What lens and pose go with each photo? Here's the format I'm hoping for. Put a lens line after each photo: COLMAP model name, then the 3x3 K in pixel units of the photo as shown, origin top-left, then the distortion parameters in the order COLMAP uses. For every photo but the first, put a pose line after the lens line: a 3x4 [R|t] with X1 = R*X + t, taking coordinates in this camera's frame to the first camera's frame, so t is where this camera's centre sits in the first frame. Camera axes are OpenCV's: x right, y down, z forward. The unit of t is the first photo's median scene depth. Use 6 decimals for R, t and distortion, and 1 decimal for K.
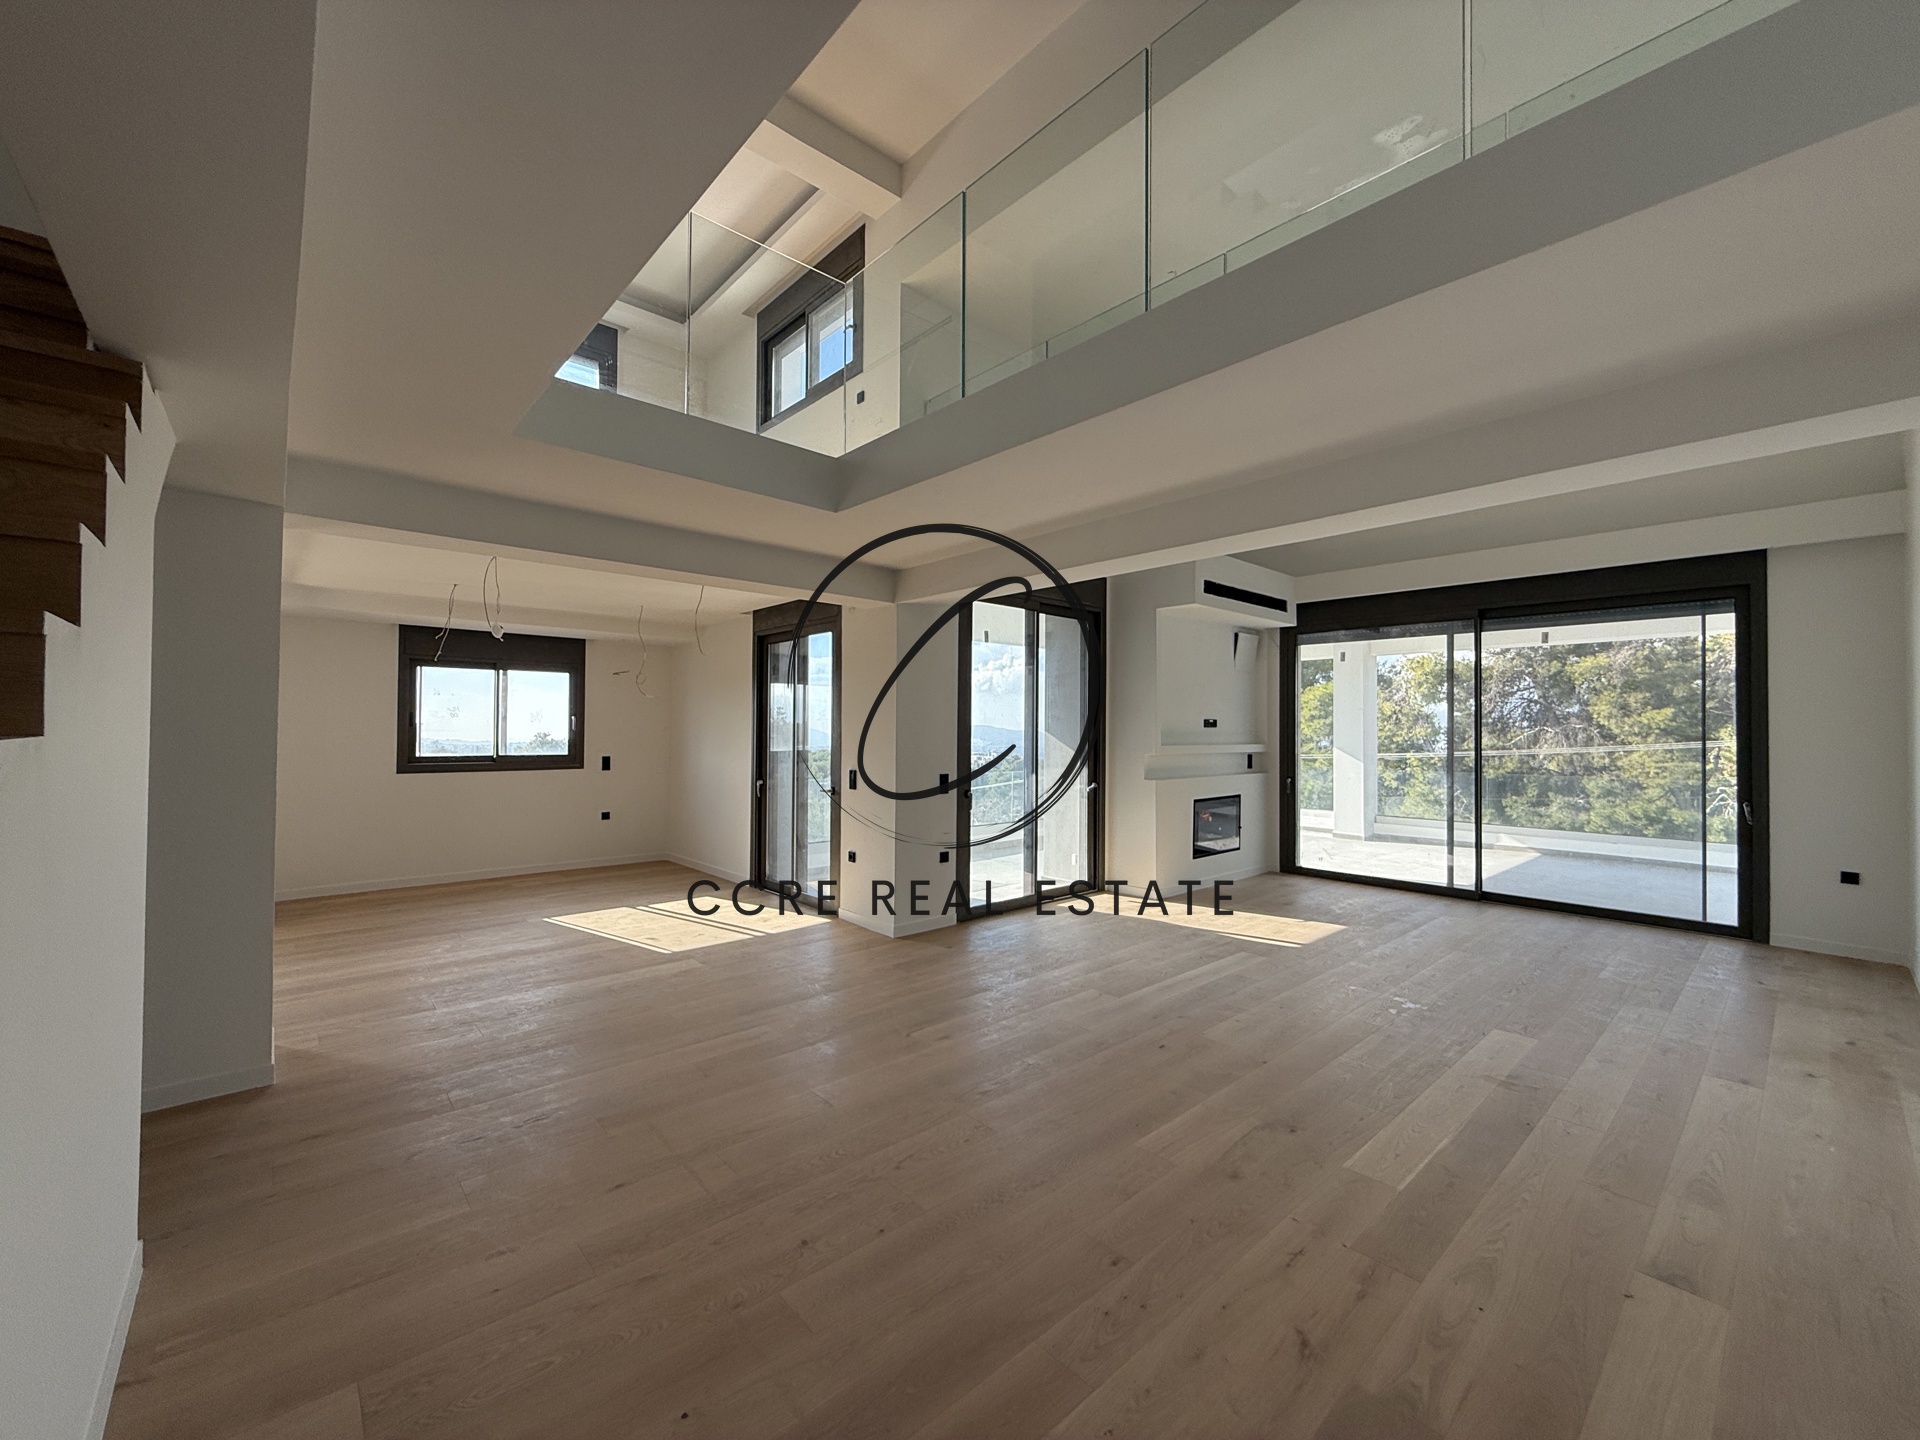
lens RADIAL K [[767.4, 0, 955.2], [0, 767.4, 717.0], [0, 0, 1]] dist [0.000442, -0.000155]
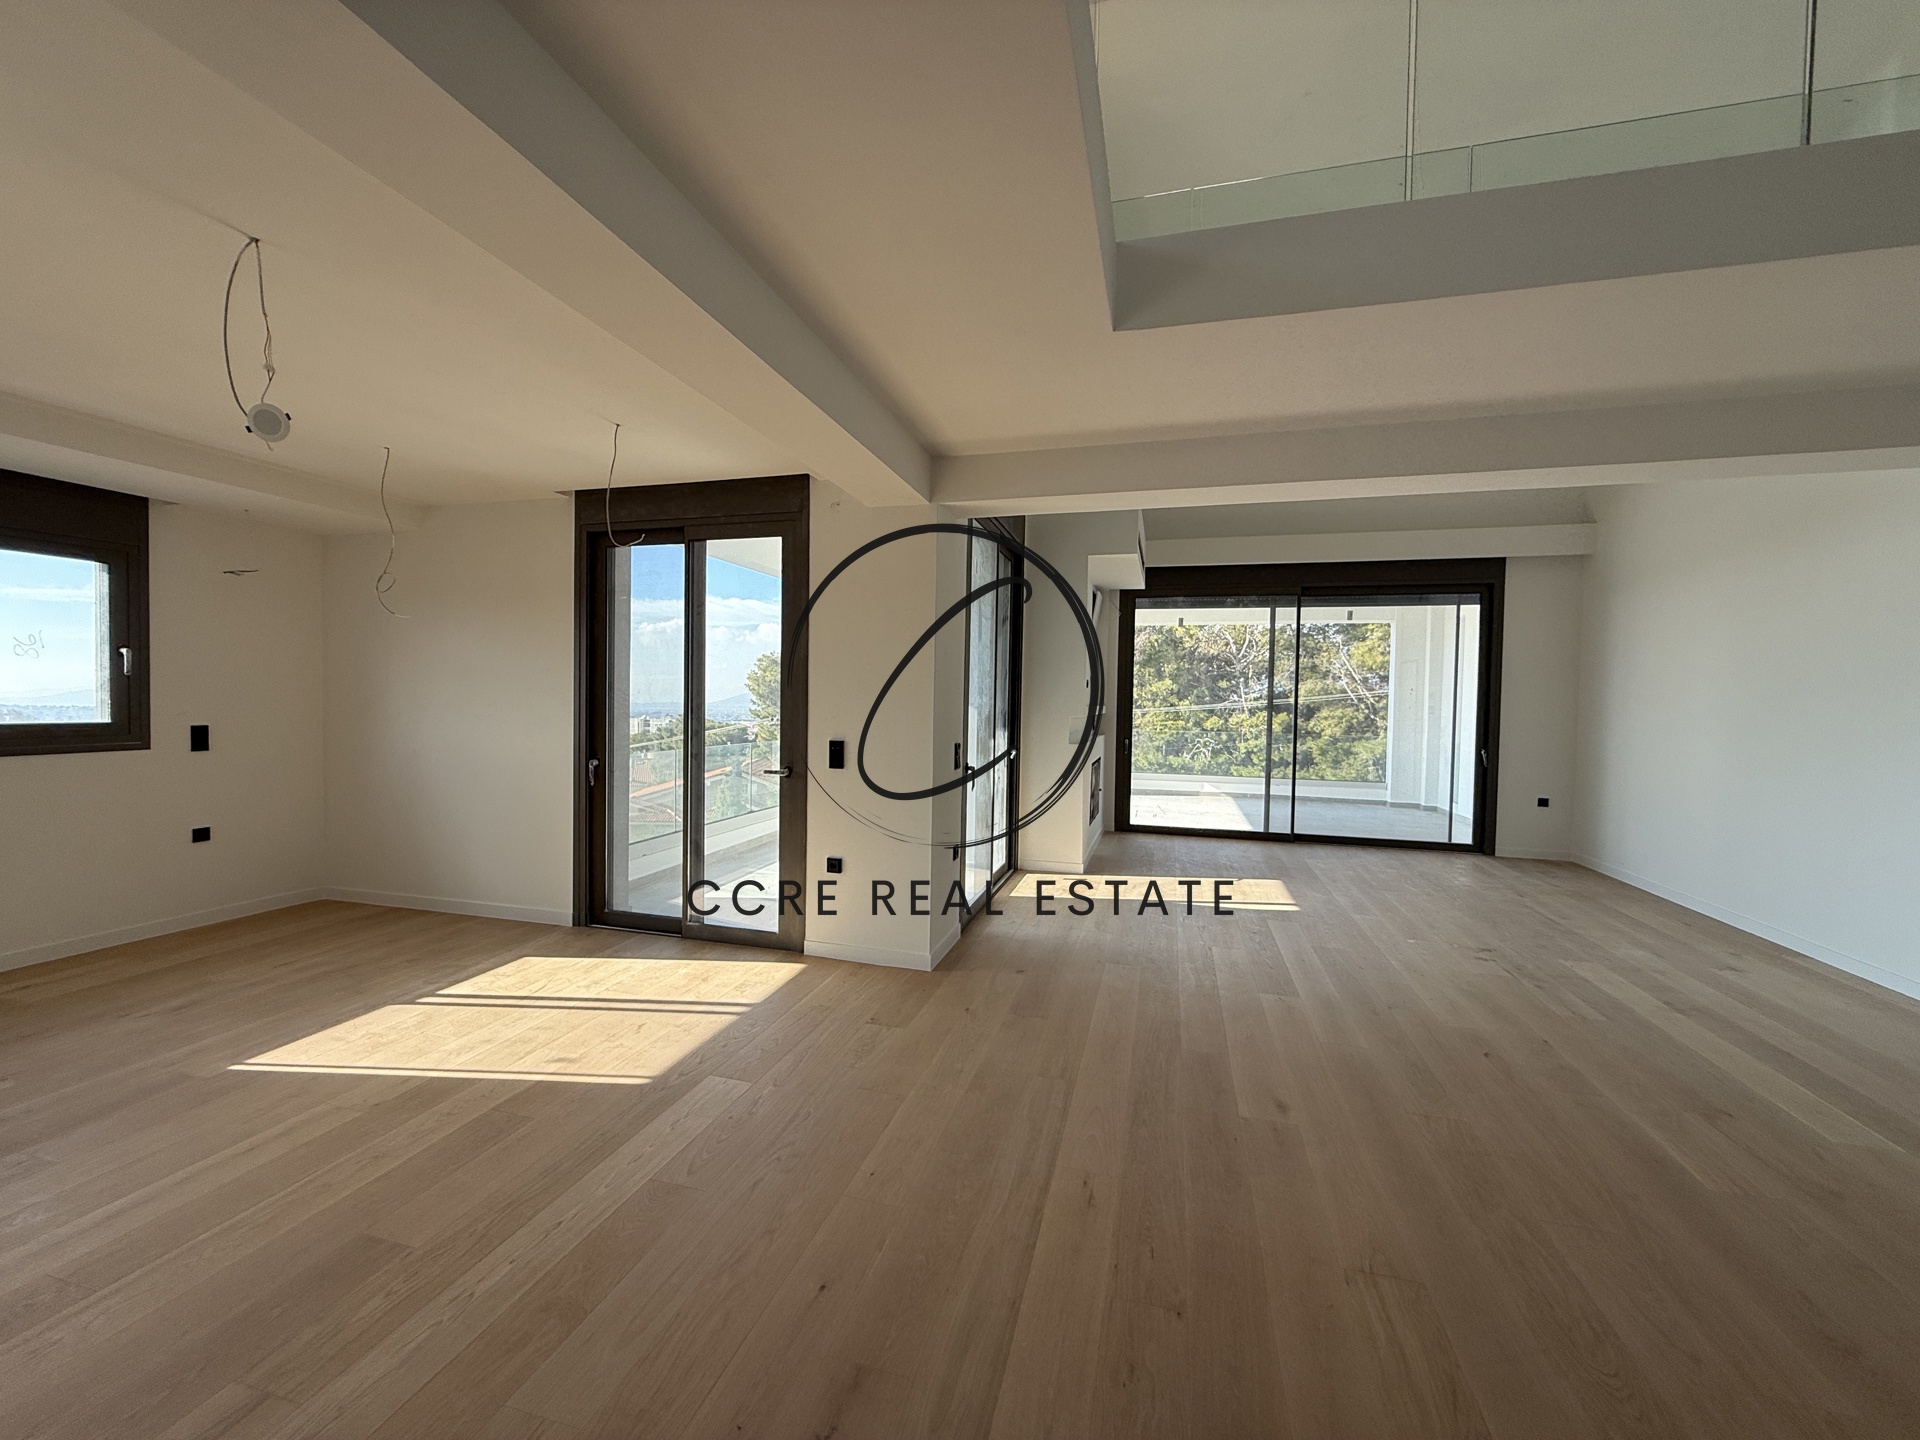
lens RADIAL K [[767.4, 0, 953.7], [0, 767.4, 717.7], [0, 0, 1]] dist [0.000442, -0.000155]
pose [[0.843361, -0.006152, 0.537313, -0.317443], [-0.020035, 0.998879, 0.042884, 0.012506], [-0.536974, -0.046932, 0.842292, 0.275235]]
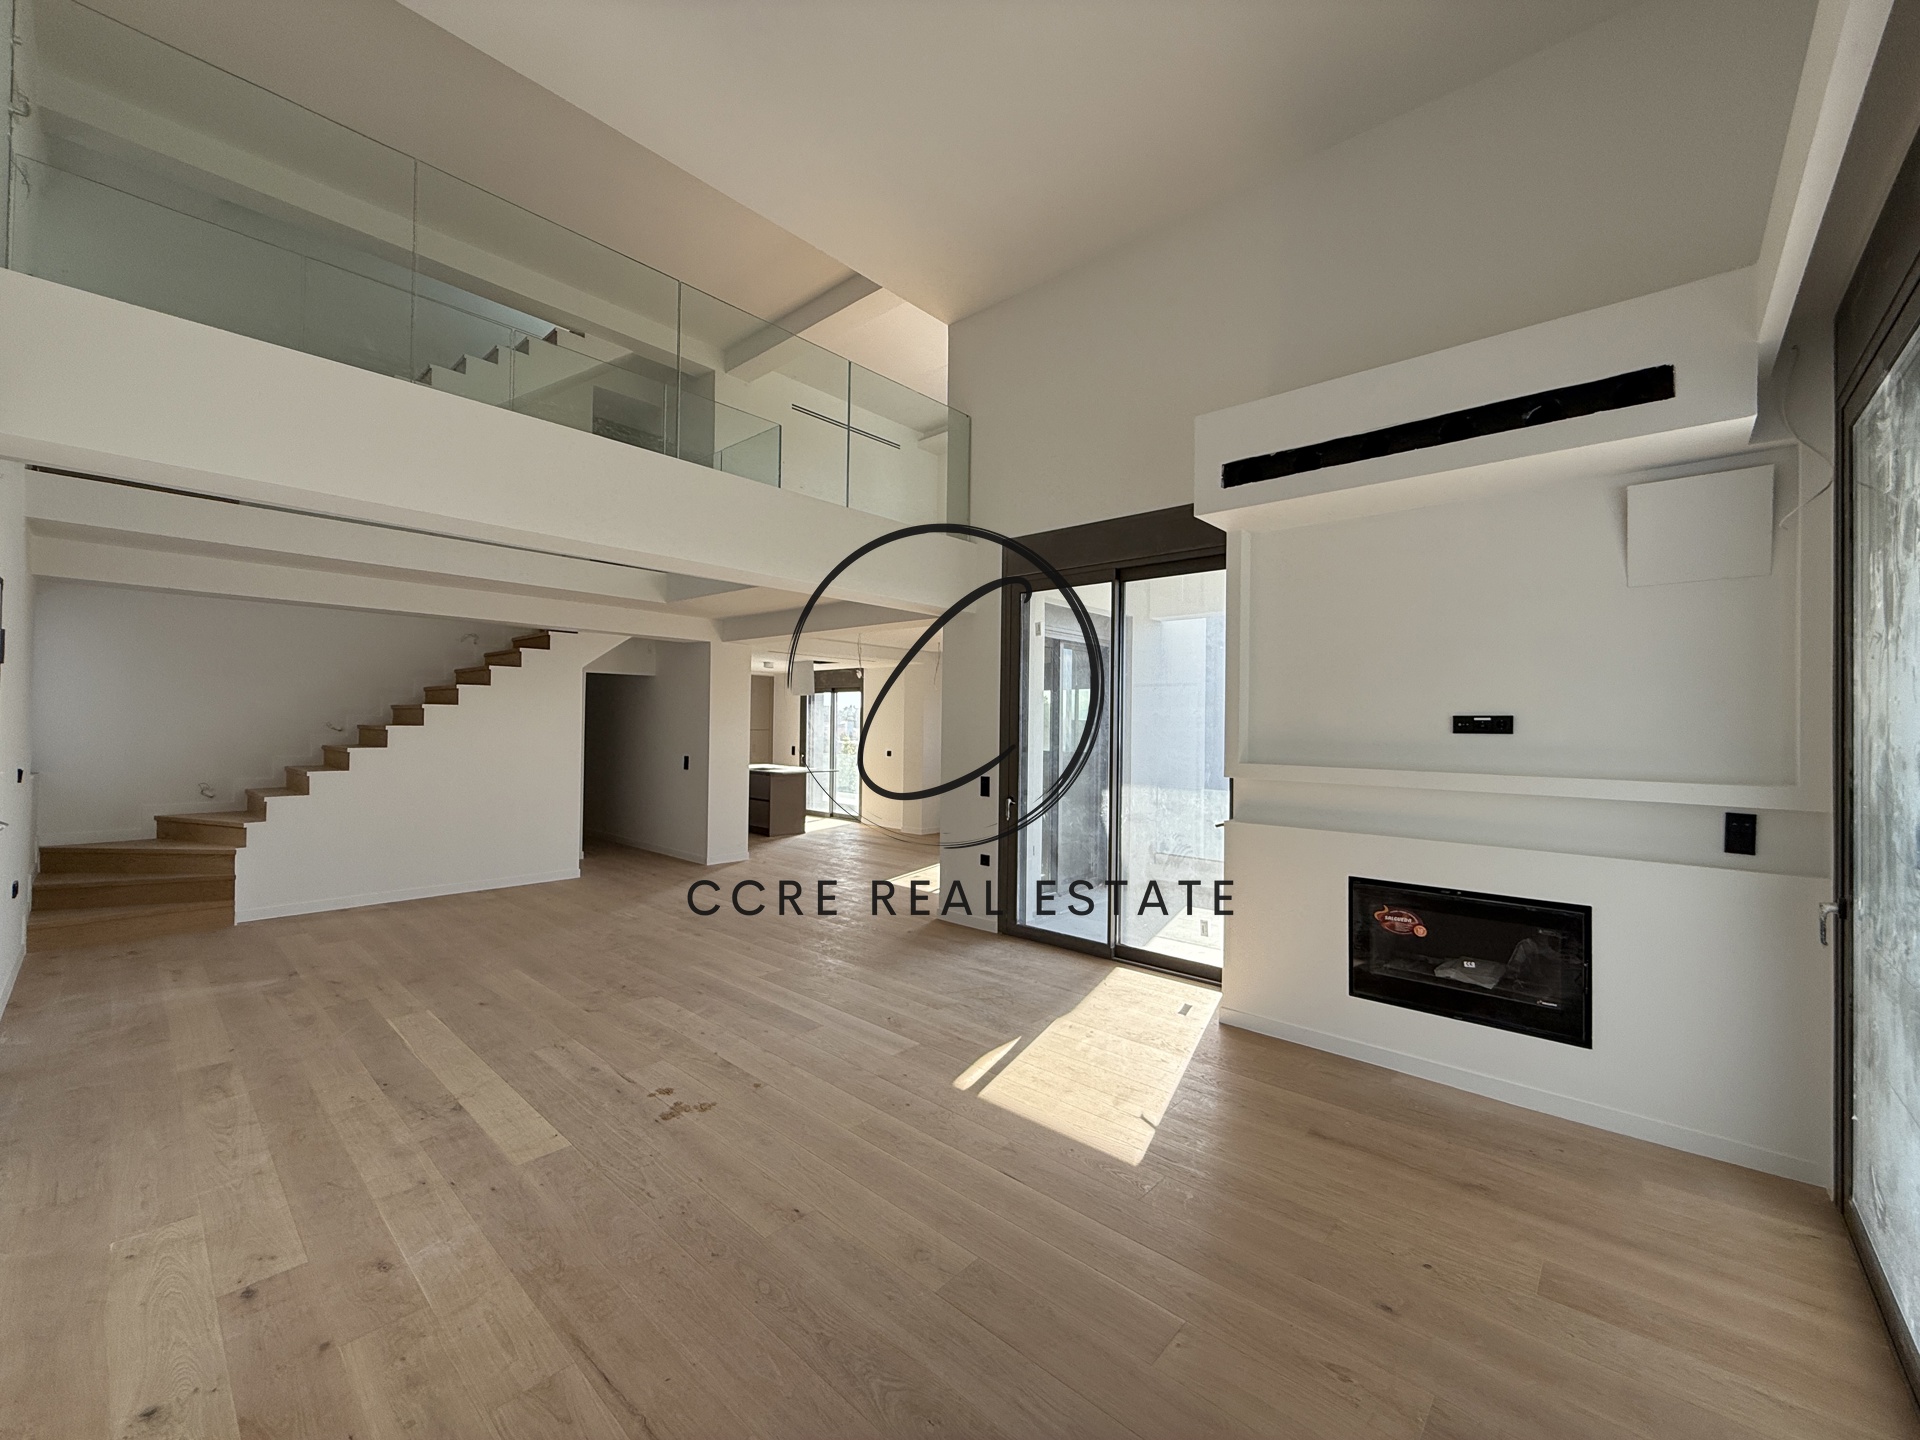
lens RADIAL K [[767.4, 0, 952.3], [0, 767.4, 716.0], [0, 0, 1]] dist [0.000442, -0.000155]
pose [[0.103344, -0.018610, -0.994472, 0.730550], [0.002494, 0.999827, -0.018451, 0.010640], [0.994643, -0.000573, 0.103372, 0.640735]]
